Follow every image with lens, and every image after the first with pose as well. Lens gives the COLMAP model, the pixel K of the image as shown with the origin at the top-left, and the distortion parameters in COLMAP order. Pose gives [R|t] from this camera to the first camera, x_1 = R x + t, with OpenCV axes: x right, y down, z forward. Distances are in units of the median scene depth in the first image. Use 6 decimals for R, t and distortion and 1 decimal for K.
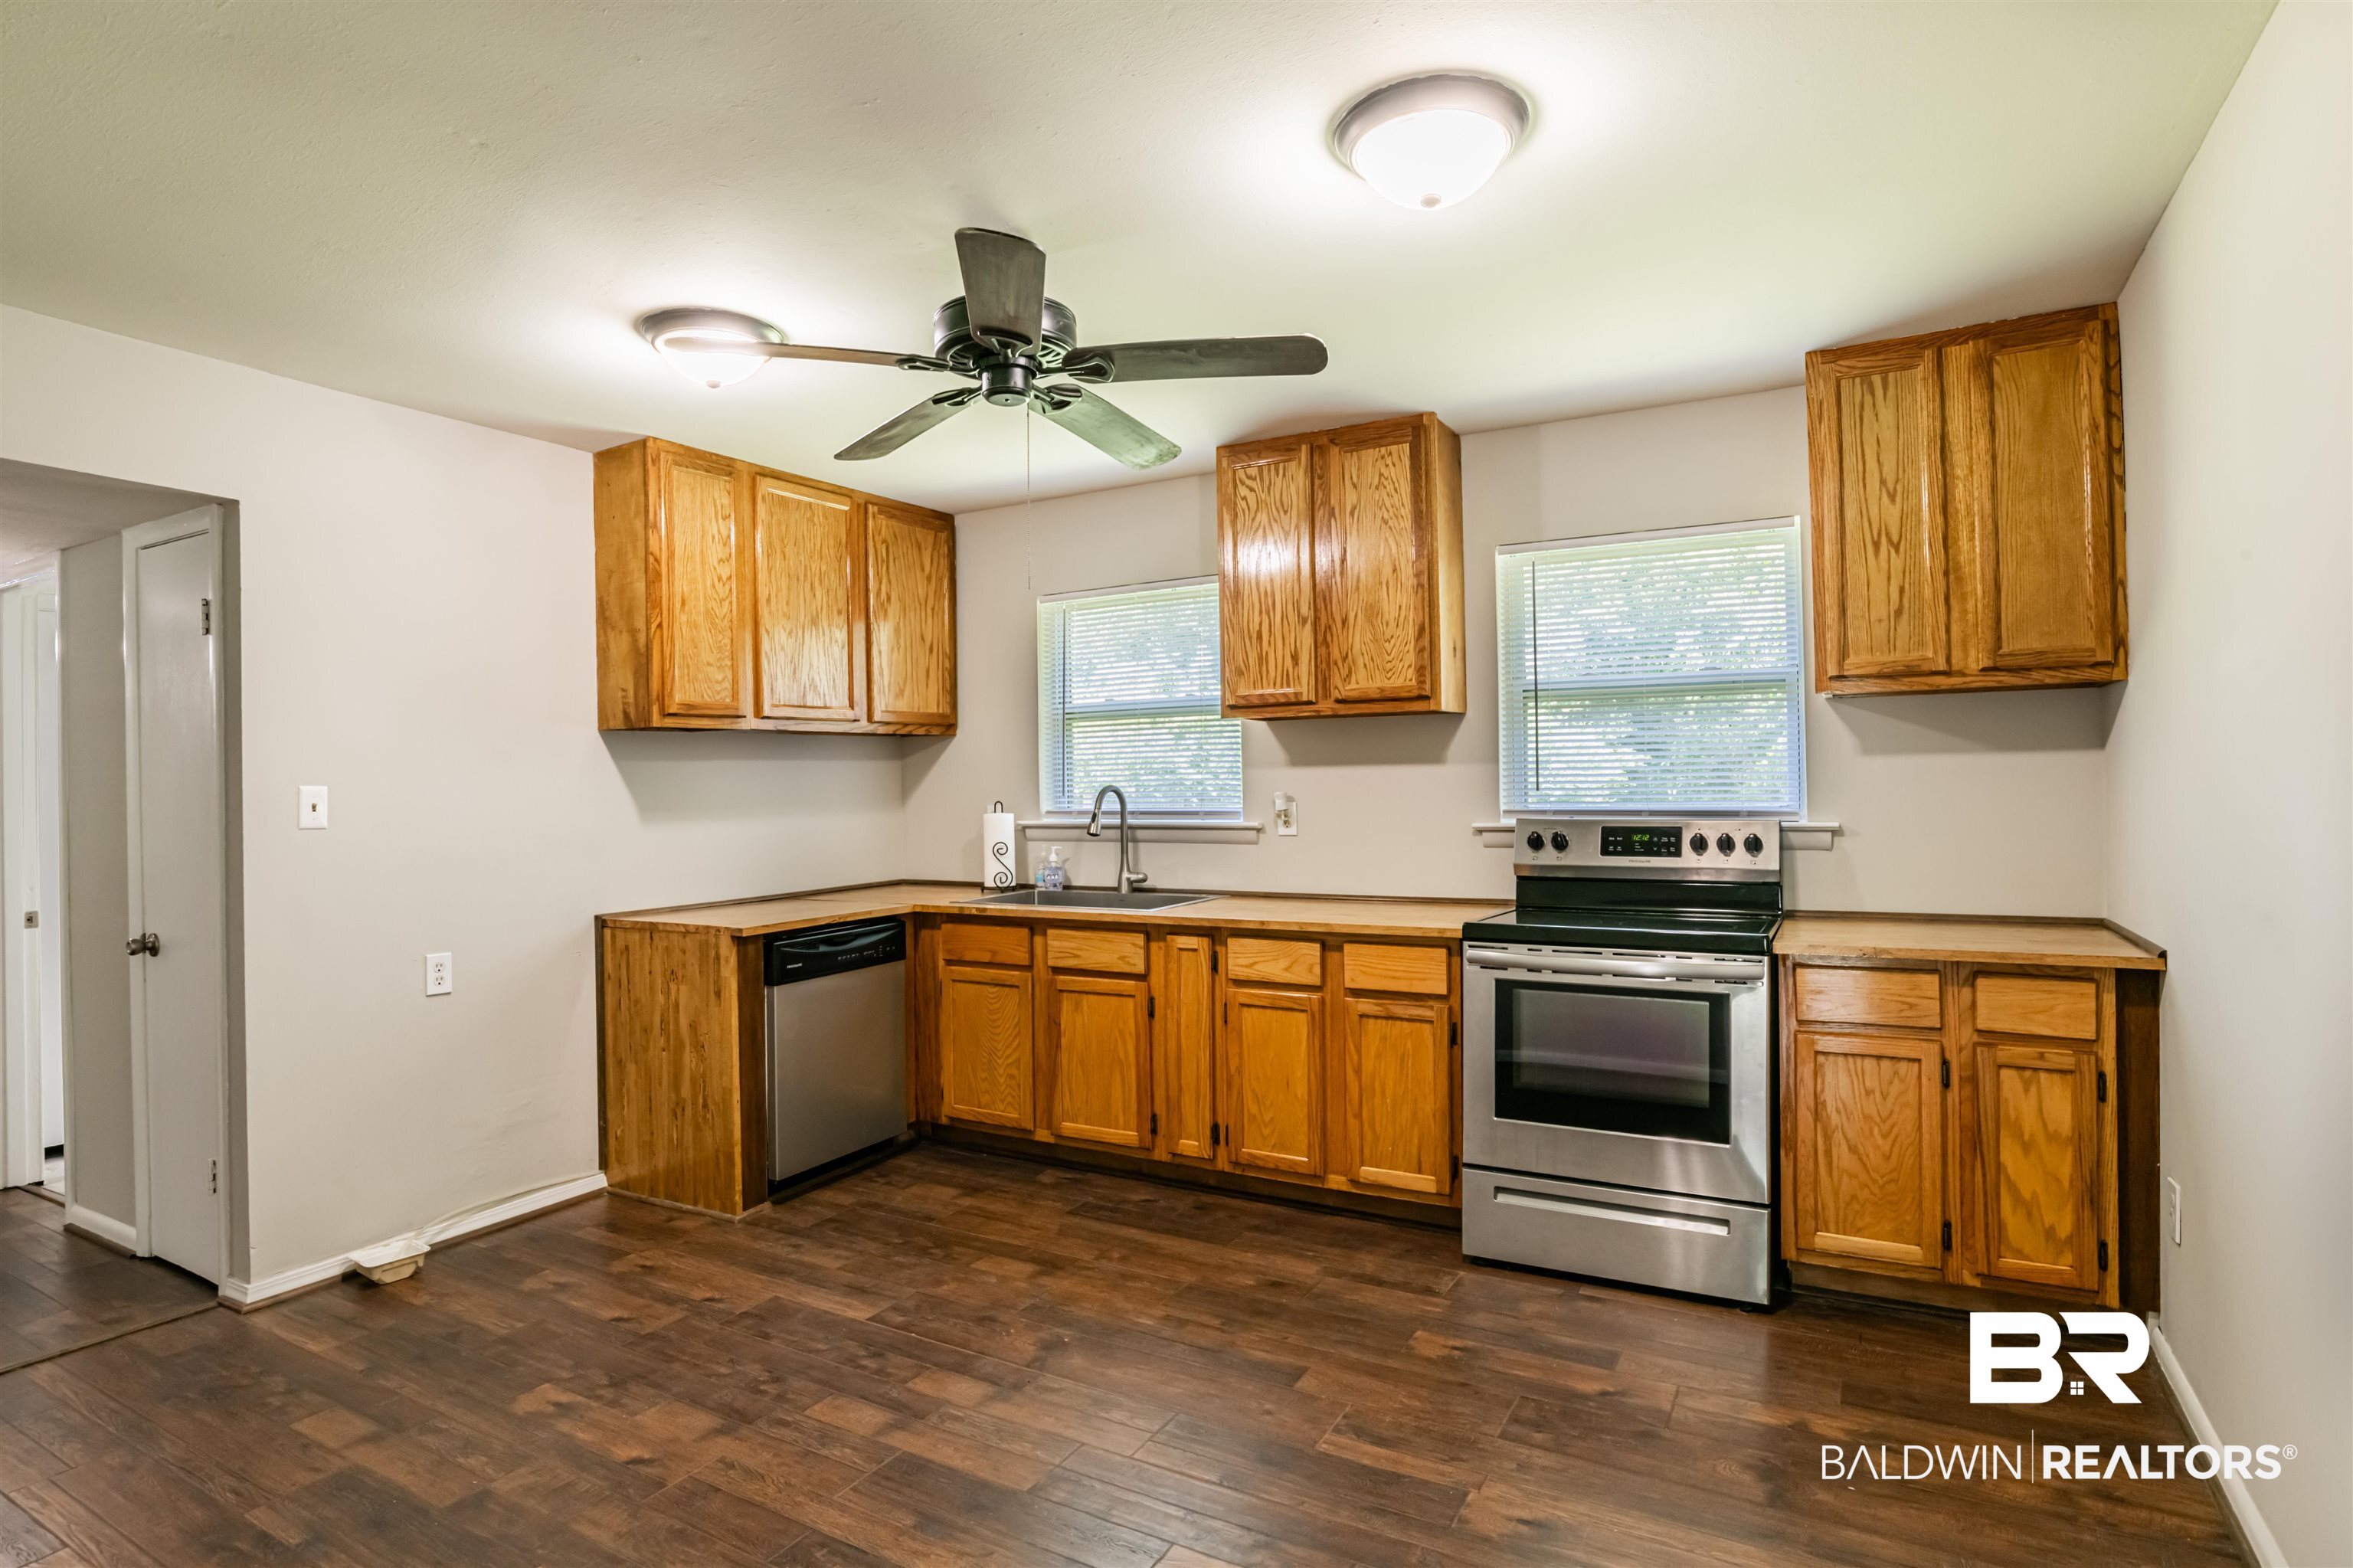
lens RADIAL K [[1202.1, 0, 1187.9], [0, 1202.1, 775.3], [0, 0, 1]] dist [-0.056709, 0.024825]
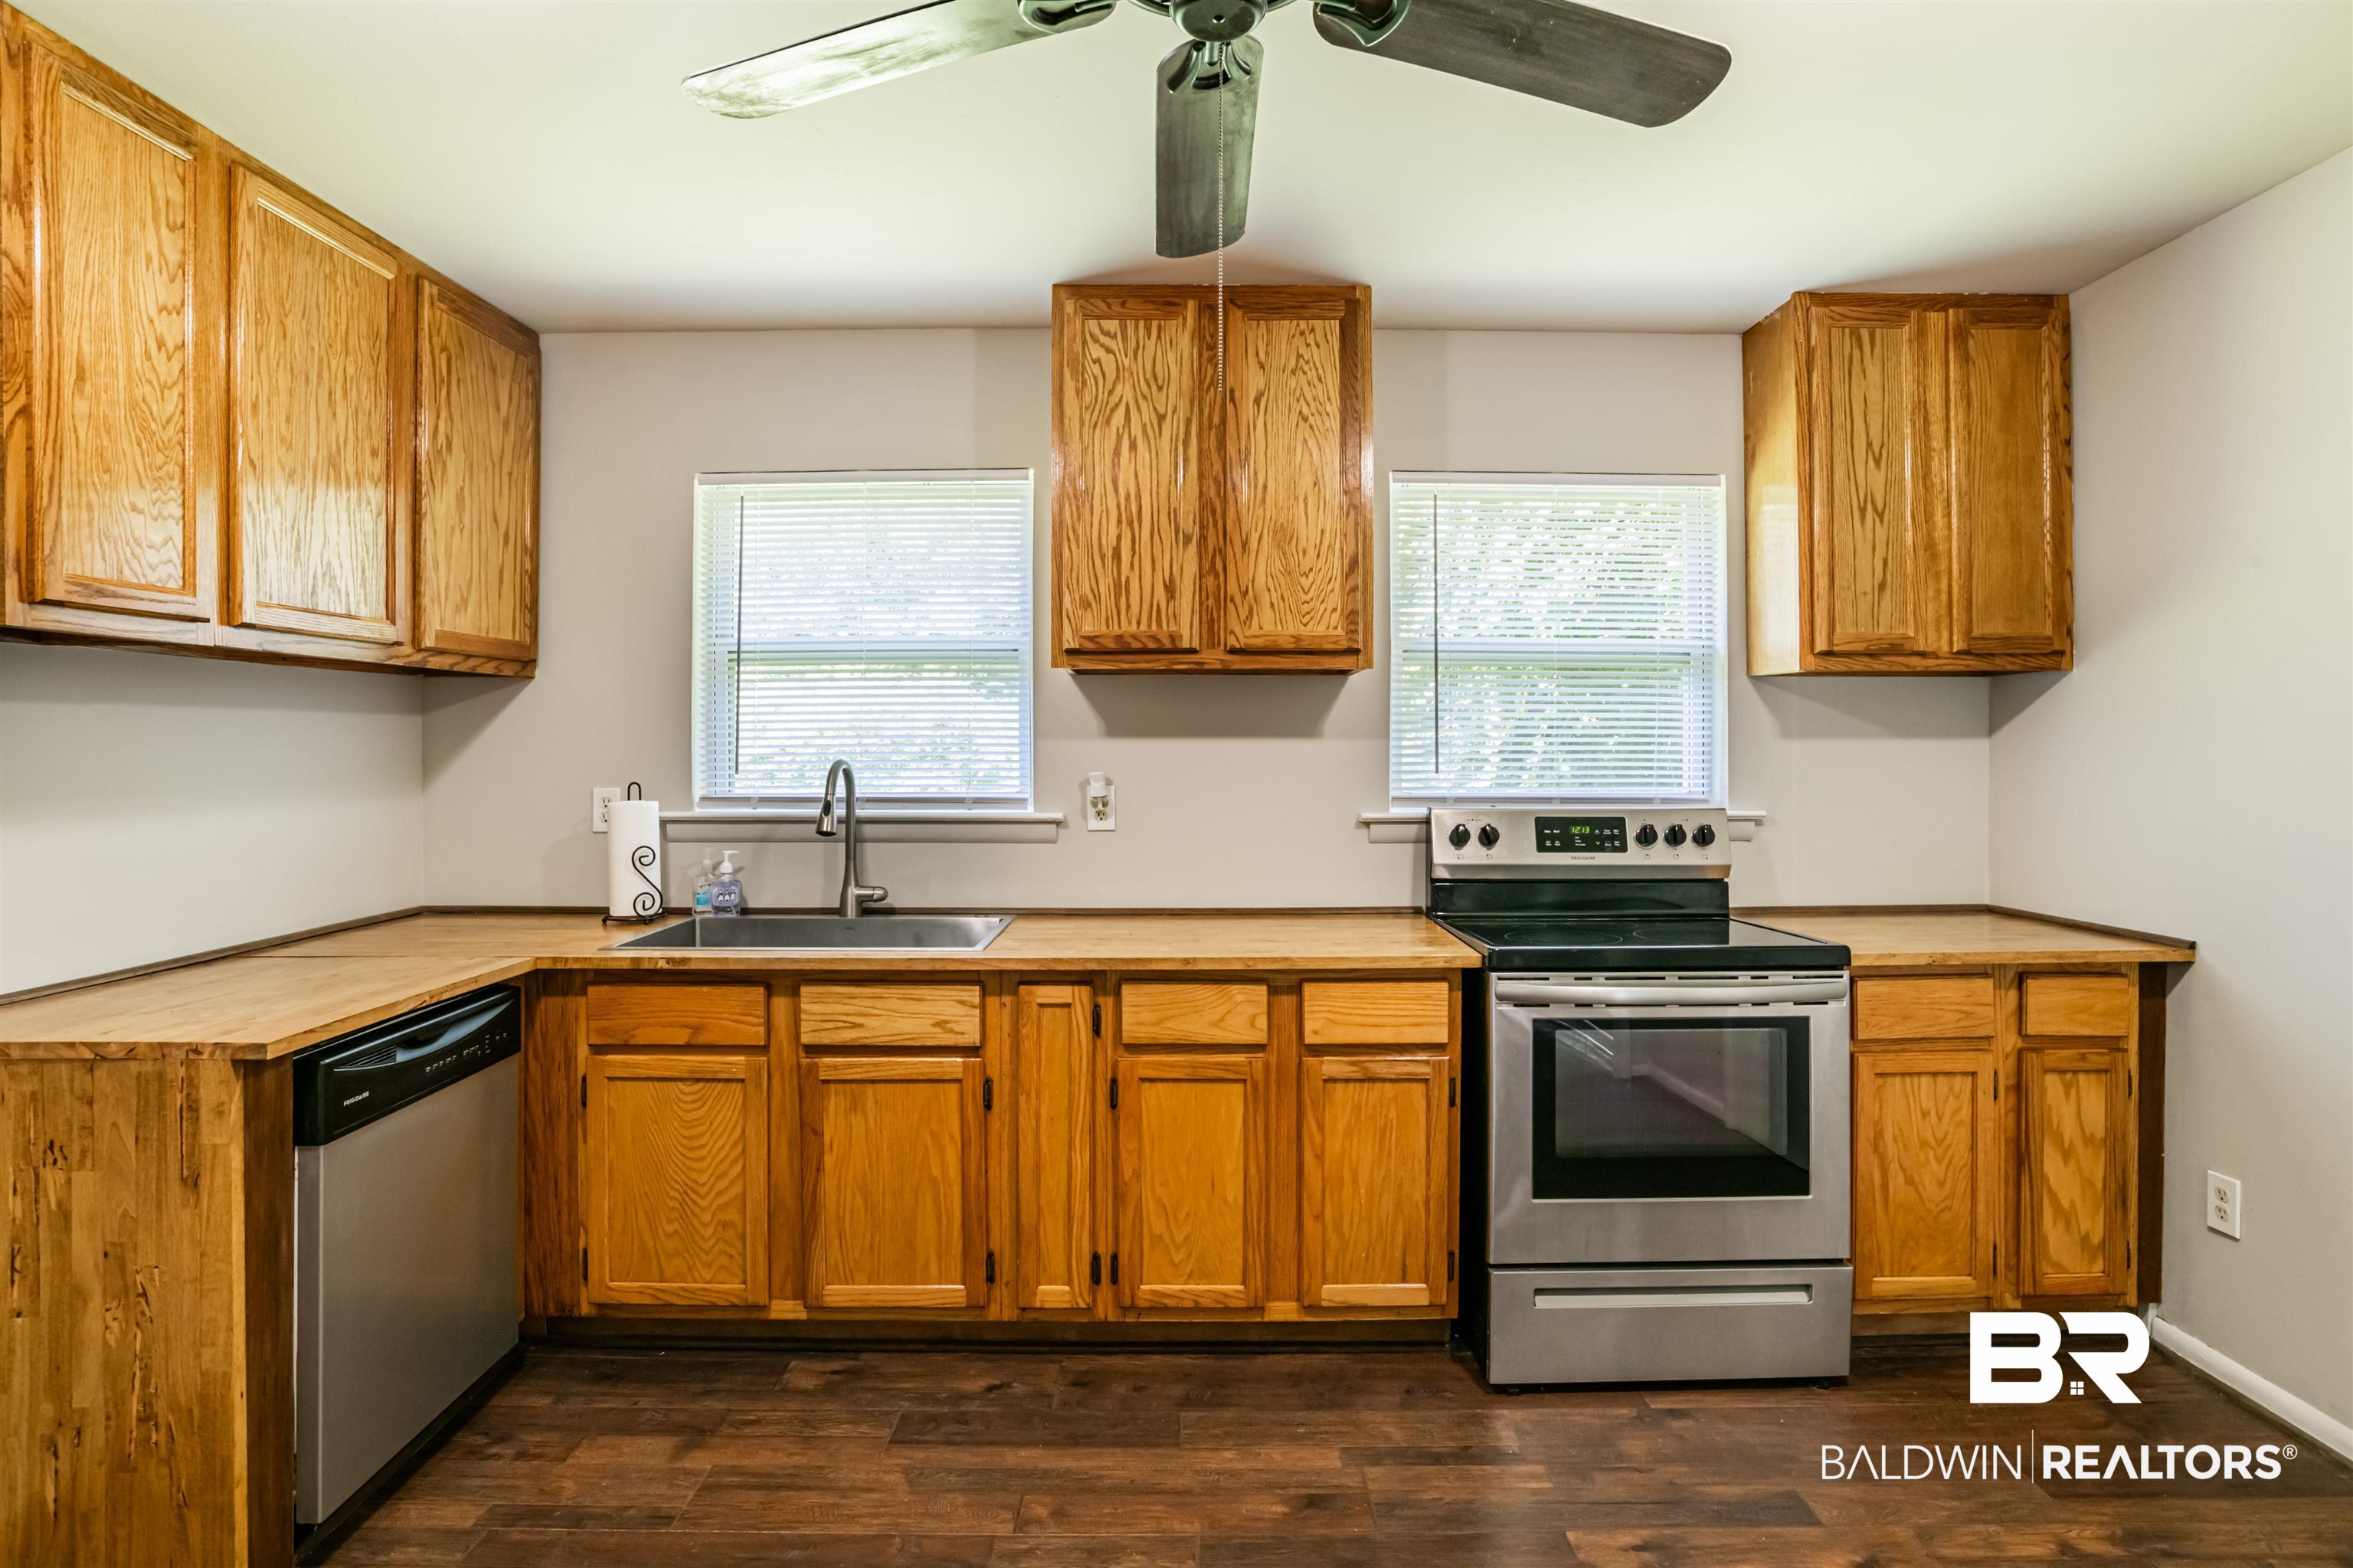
lens RADIAL K [[1211.3, 0, 1190.2], [0, 1211.3, 747.7], [0, 0, 1]] dist [-0.055123, 0.022477]
pose [[0.868530, 0.016522, 0.495362, -0.279004], [-0.015921, 0.999858, -0.005436, 0.002404], [-0.495382, -0.003165, 0.868670, 0.378589]]
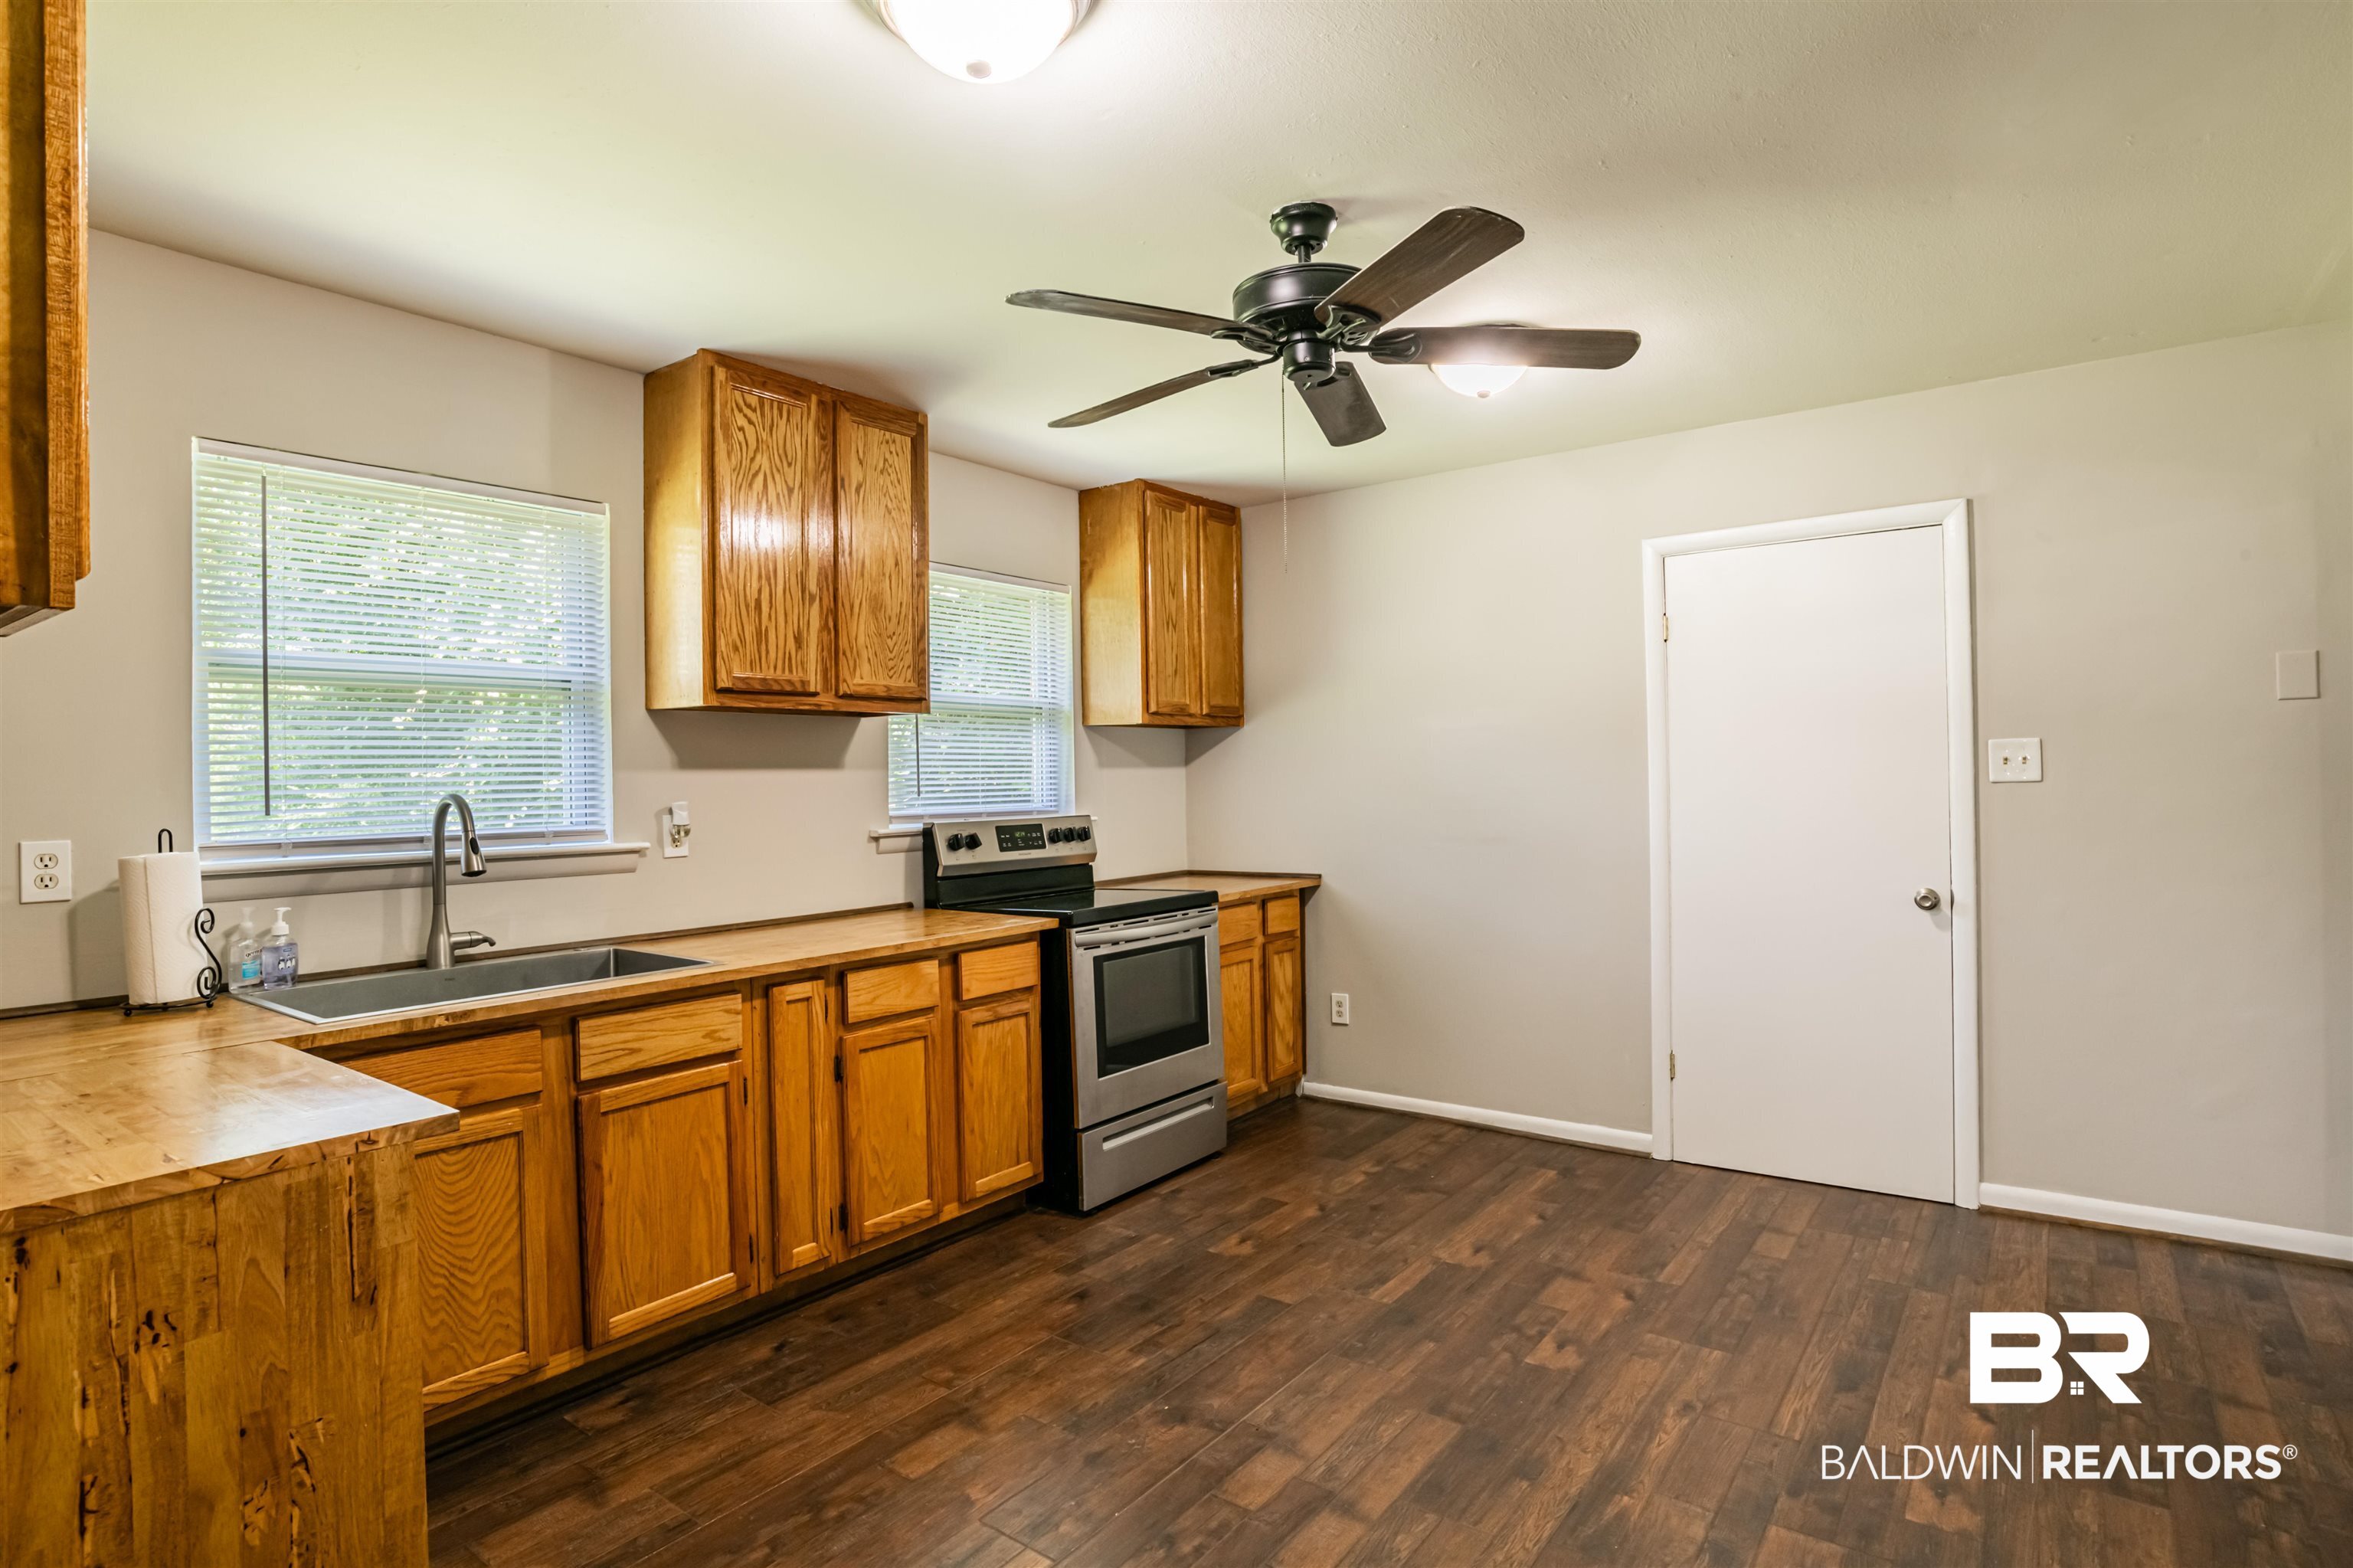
lens RADIAL K [[1202.1, 0, 1187.9], [0, 1202.1, 775.3], [0, 0, 1]] dist [-0.056709, 0.024825]
pose [[0.121792, 0.015281, 0.992438, -0.753621], [0.009187, 0.999821, -0.016523, 0.014540], [-0.992513, 0.011130, 0.121629, 0.667288]]
